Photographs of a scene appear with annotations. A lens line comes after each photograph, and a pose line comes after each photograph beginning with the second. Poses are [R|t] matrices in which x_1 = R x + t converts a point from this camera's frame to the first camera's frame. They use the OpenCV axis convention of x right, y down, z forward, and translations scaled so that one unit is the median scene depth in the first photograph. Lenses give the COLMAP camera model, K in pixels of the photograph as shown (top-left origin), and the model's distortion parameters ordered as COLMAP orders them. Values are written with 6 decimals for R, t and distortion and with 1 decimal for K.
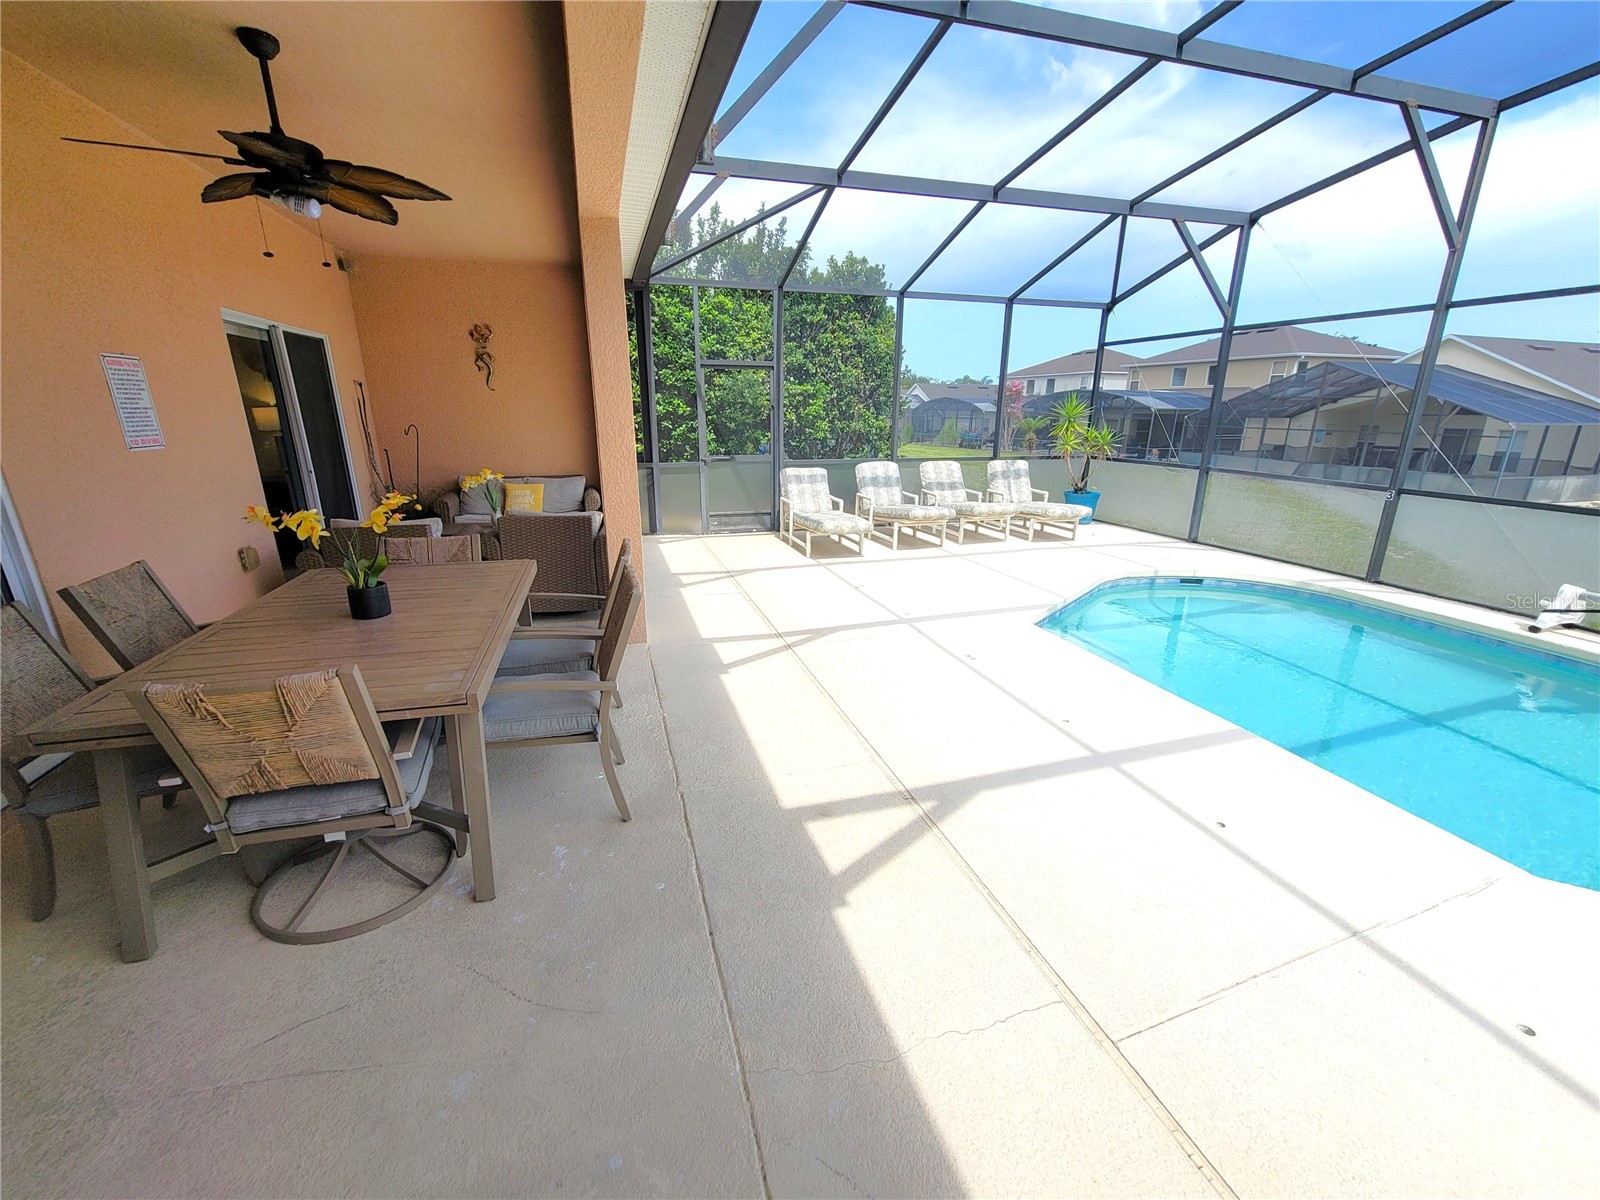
lens RADIAL K [[651.7, 0, 798.5], [0, 651.7, 607.9], [0, 0, 1]] dist [-0.004451, 0.000394]
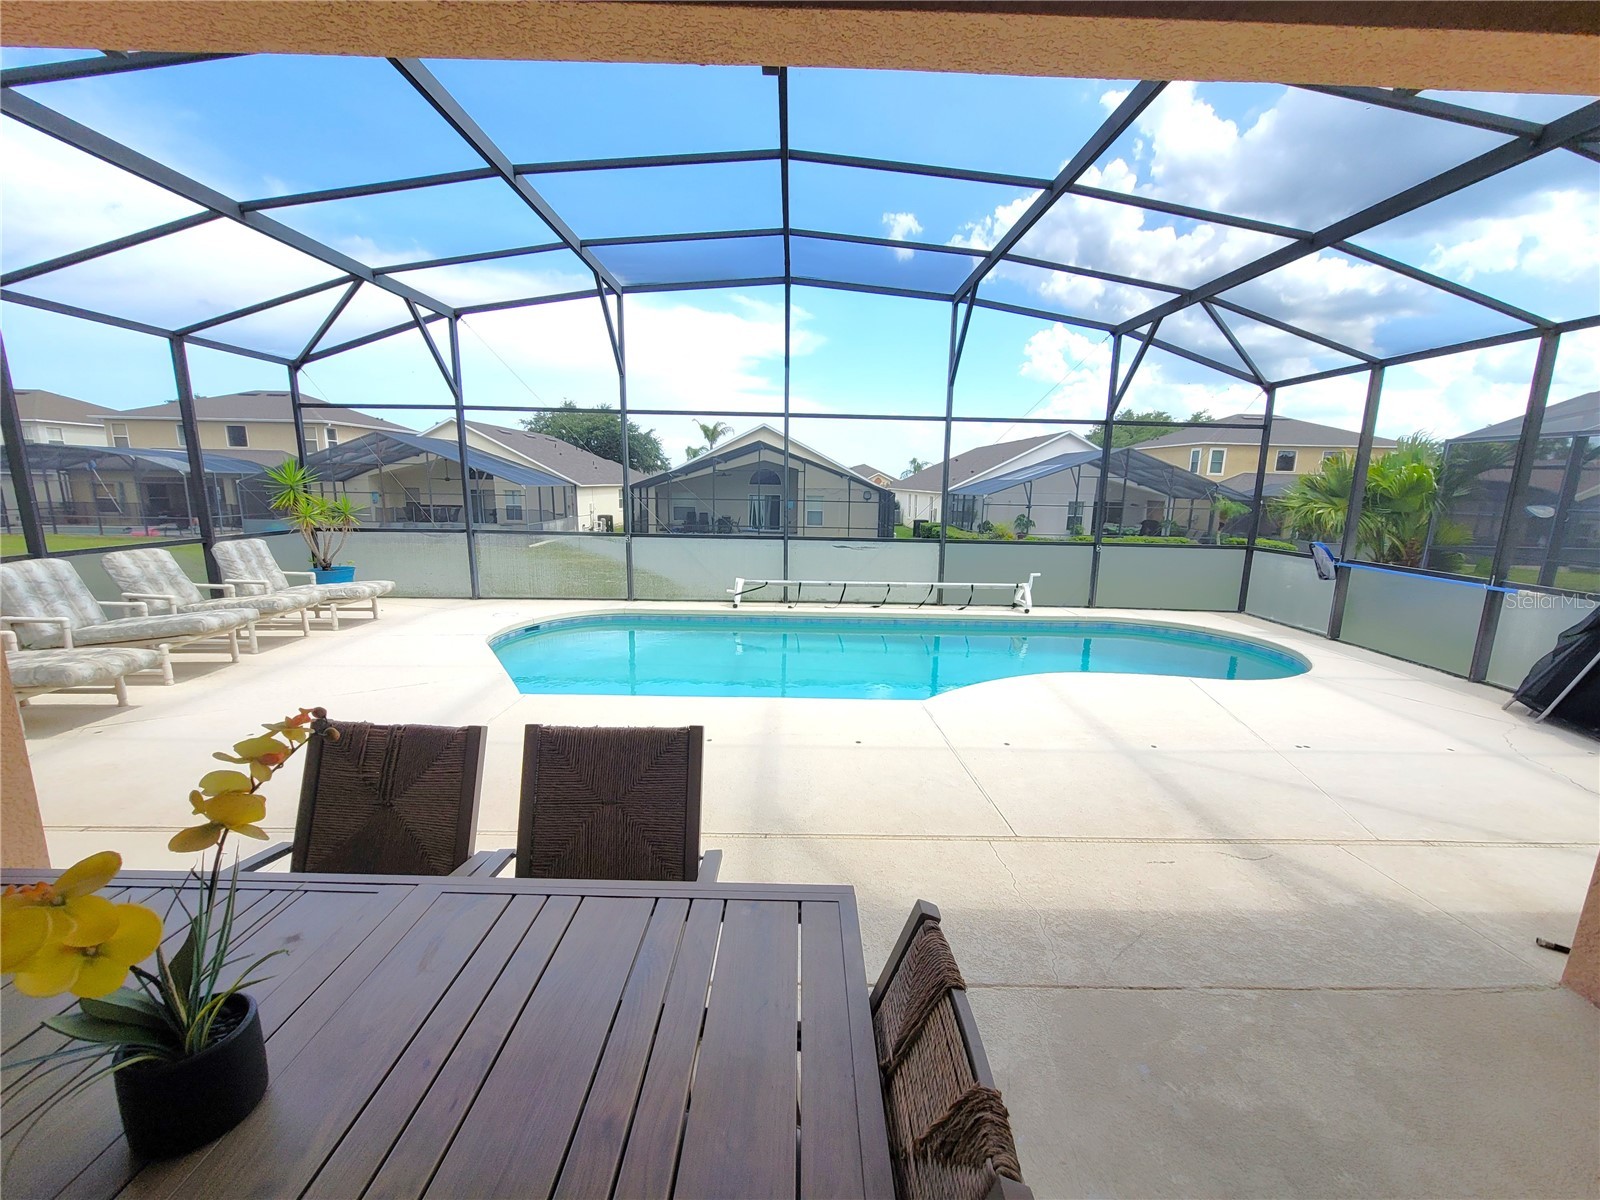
lens RADIAL K [[651.7, 0, 799.7], [0, 651.7, 596.8], [0, 0, 1]] dist [-0.004451, 0.000394]
pose [[0.284812, -0.167969, 0.943752, -0.248983], [0.267823, 0.959264, 0.089904, -0.058315], [-0.920409, 0.227153, 0.318196, 0.172627]]
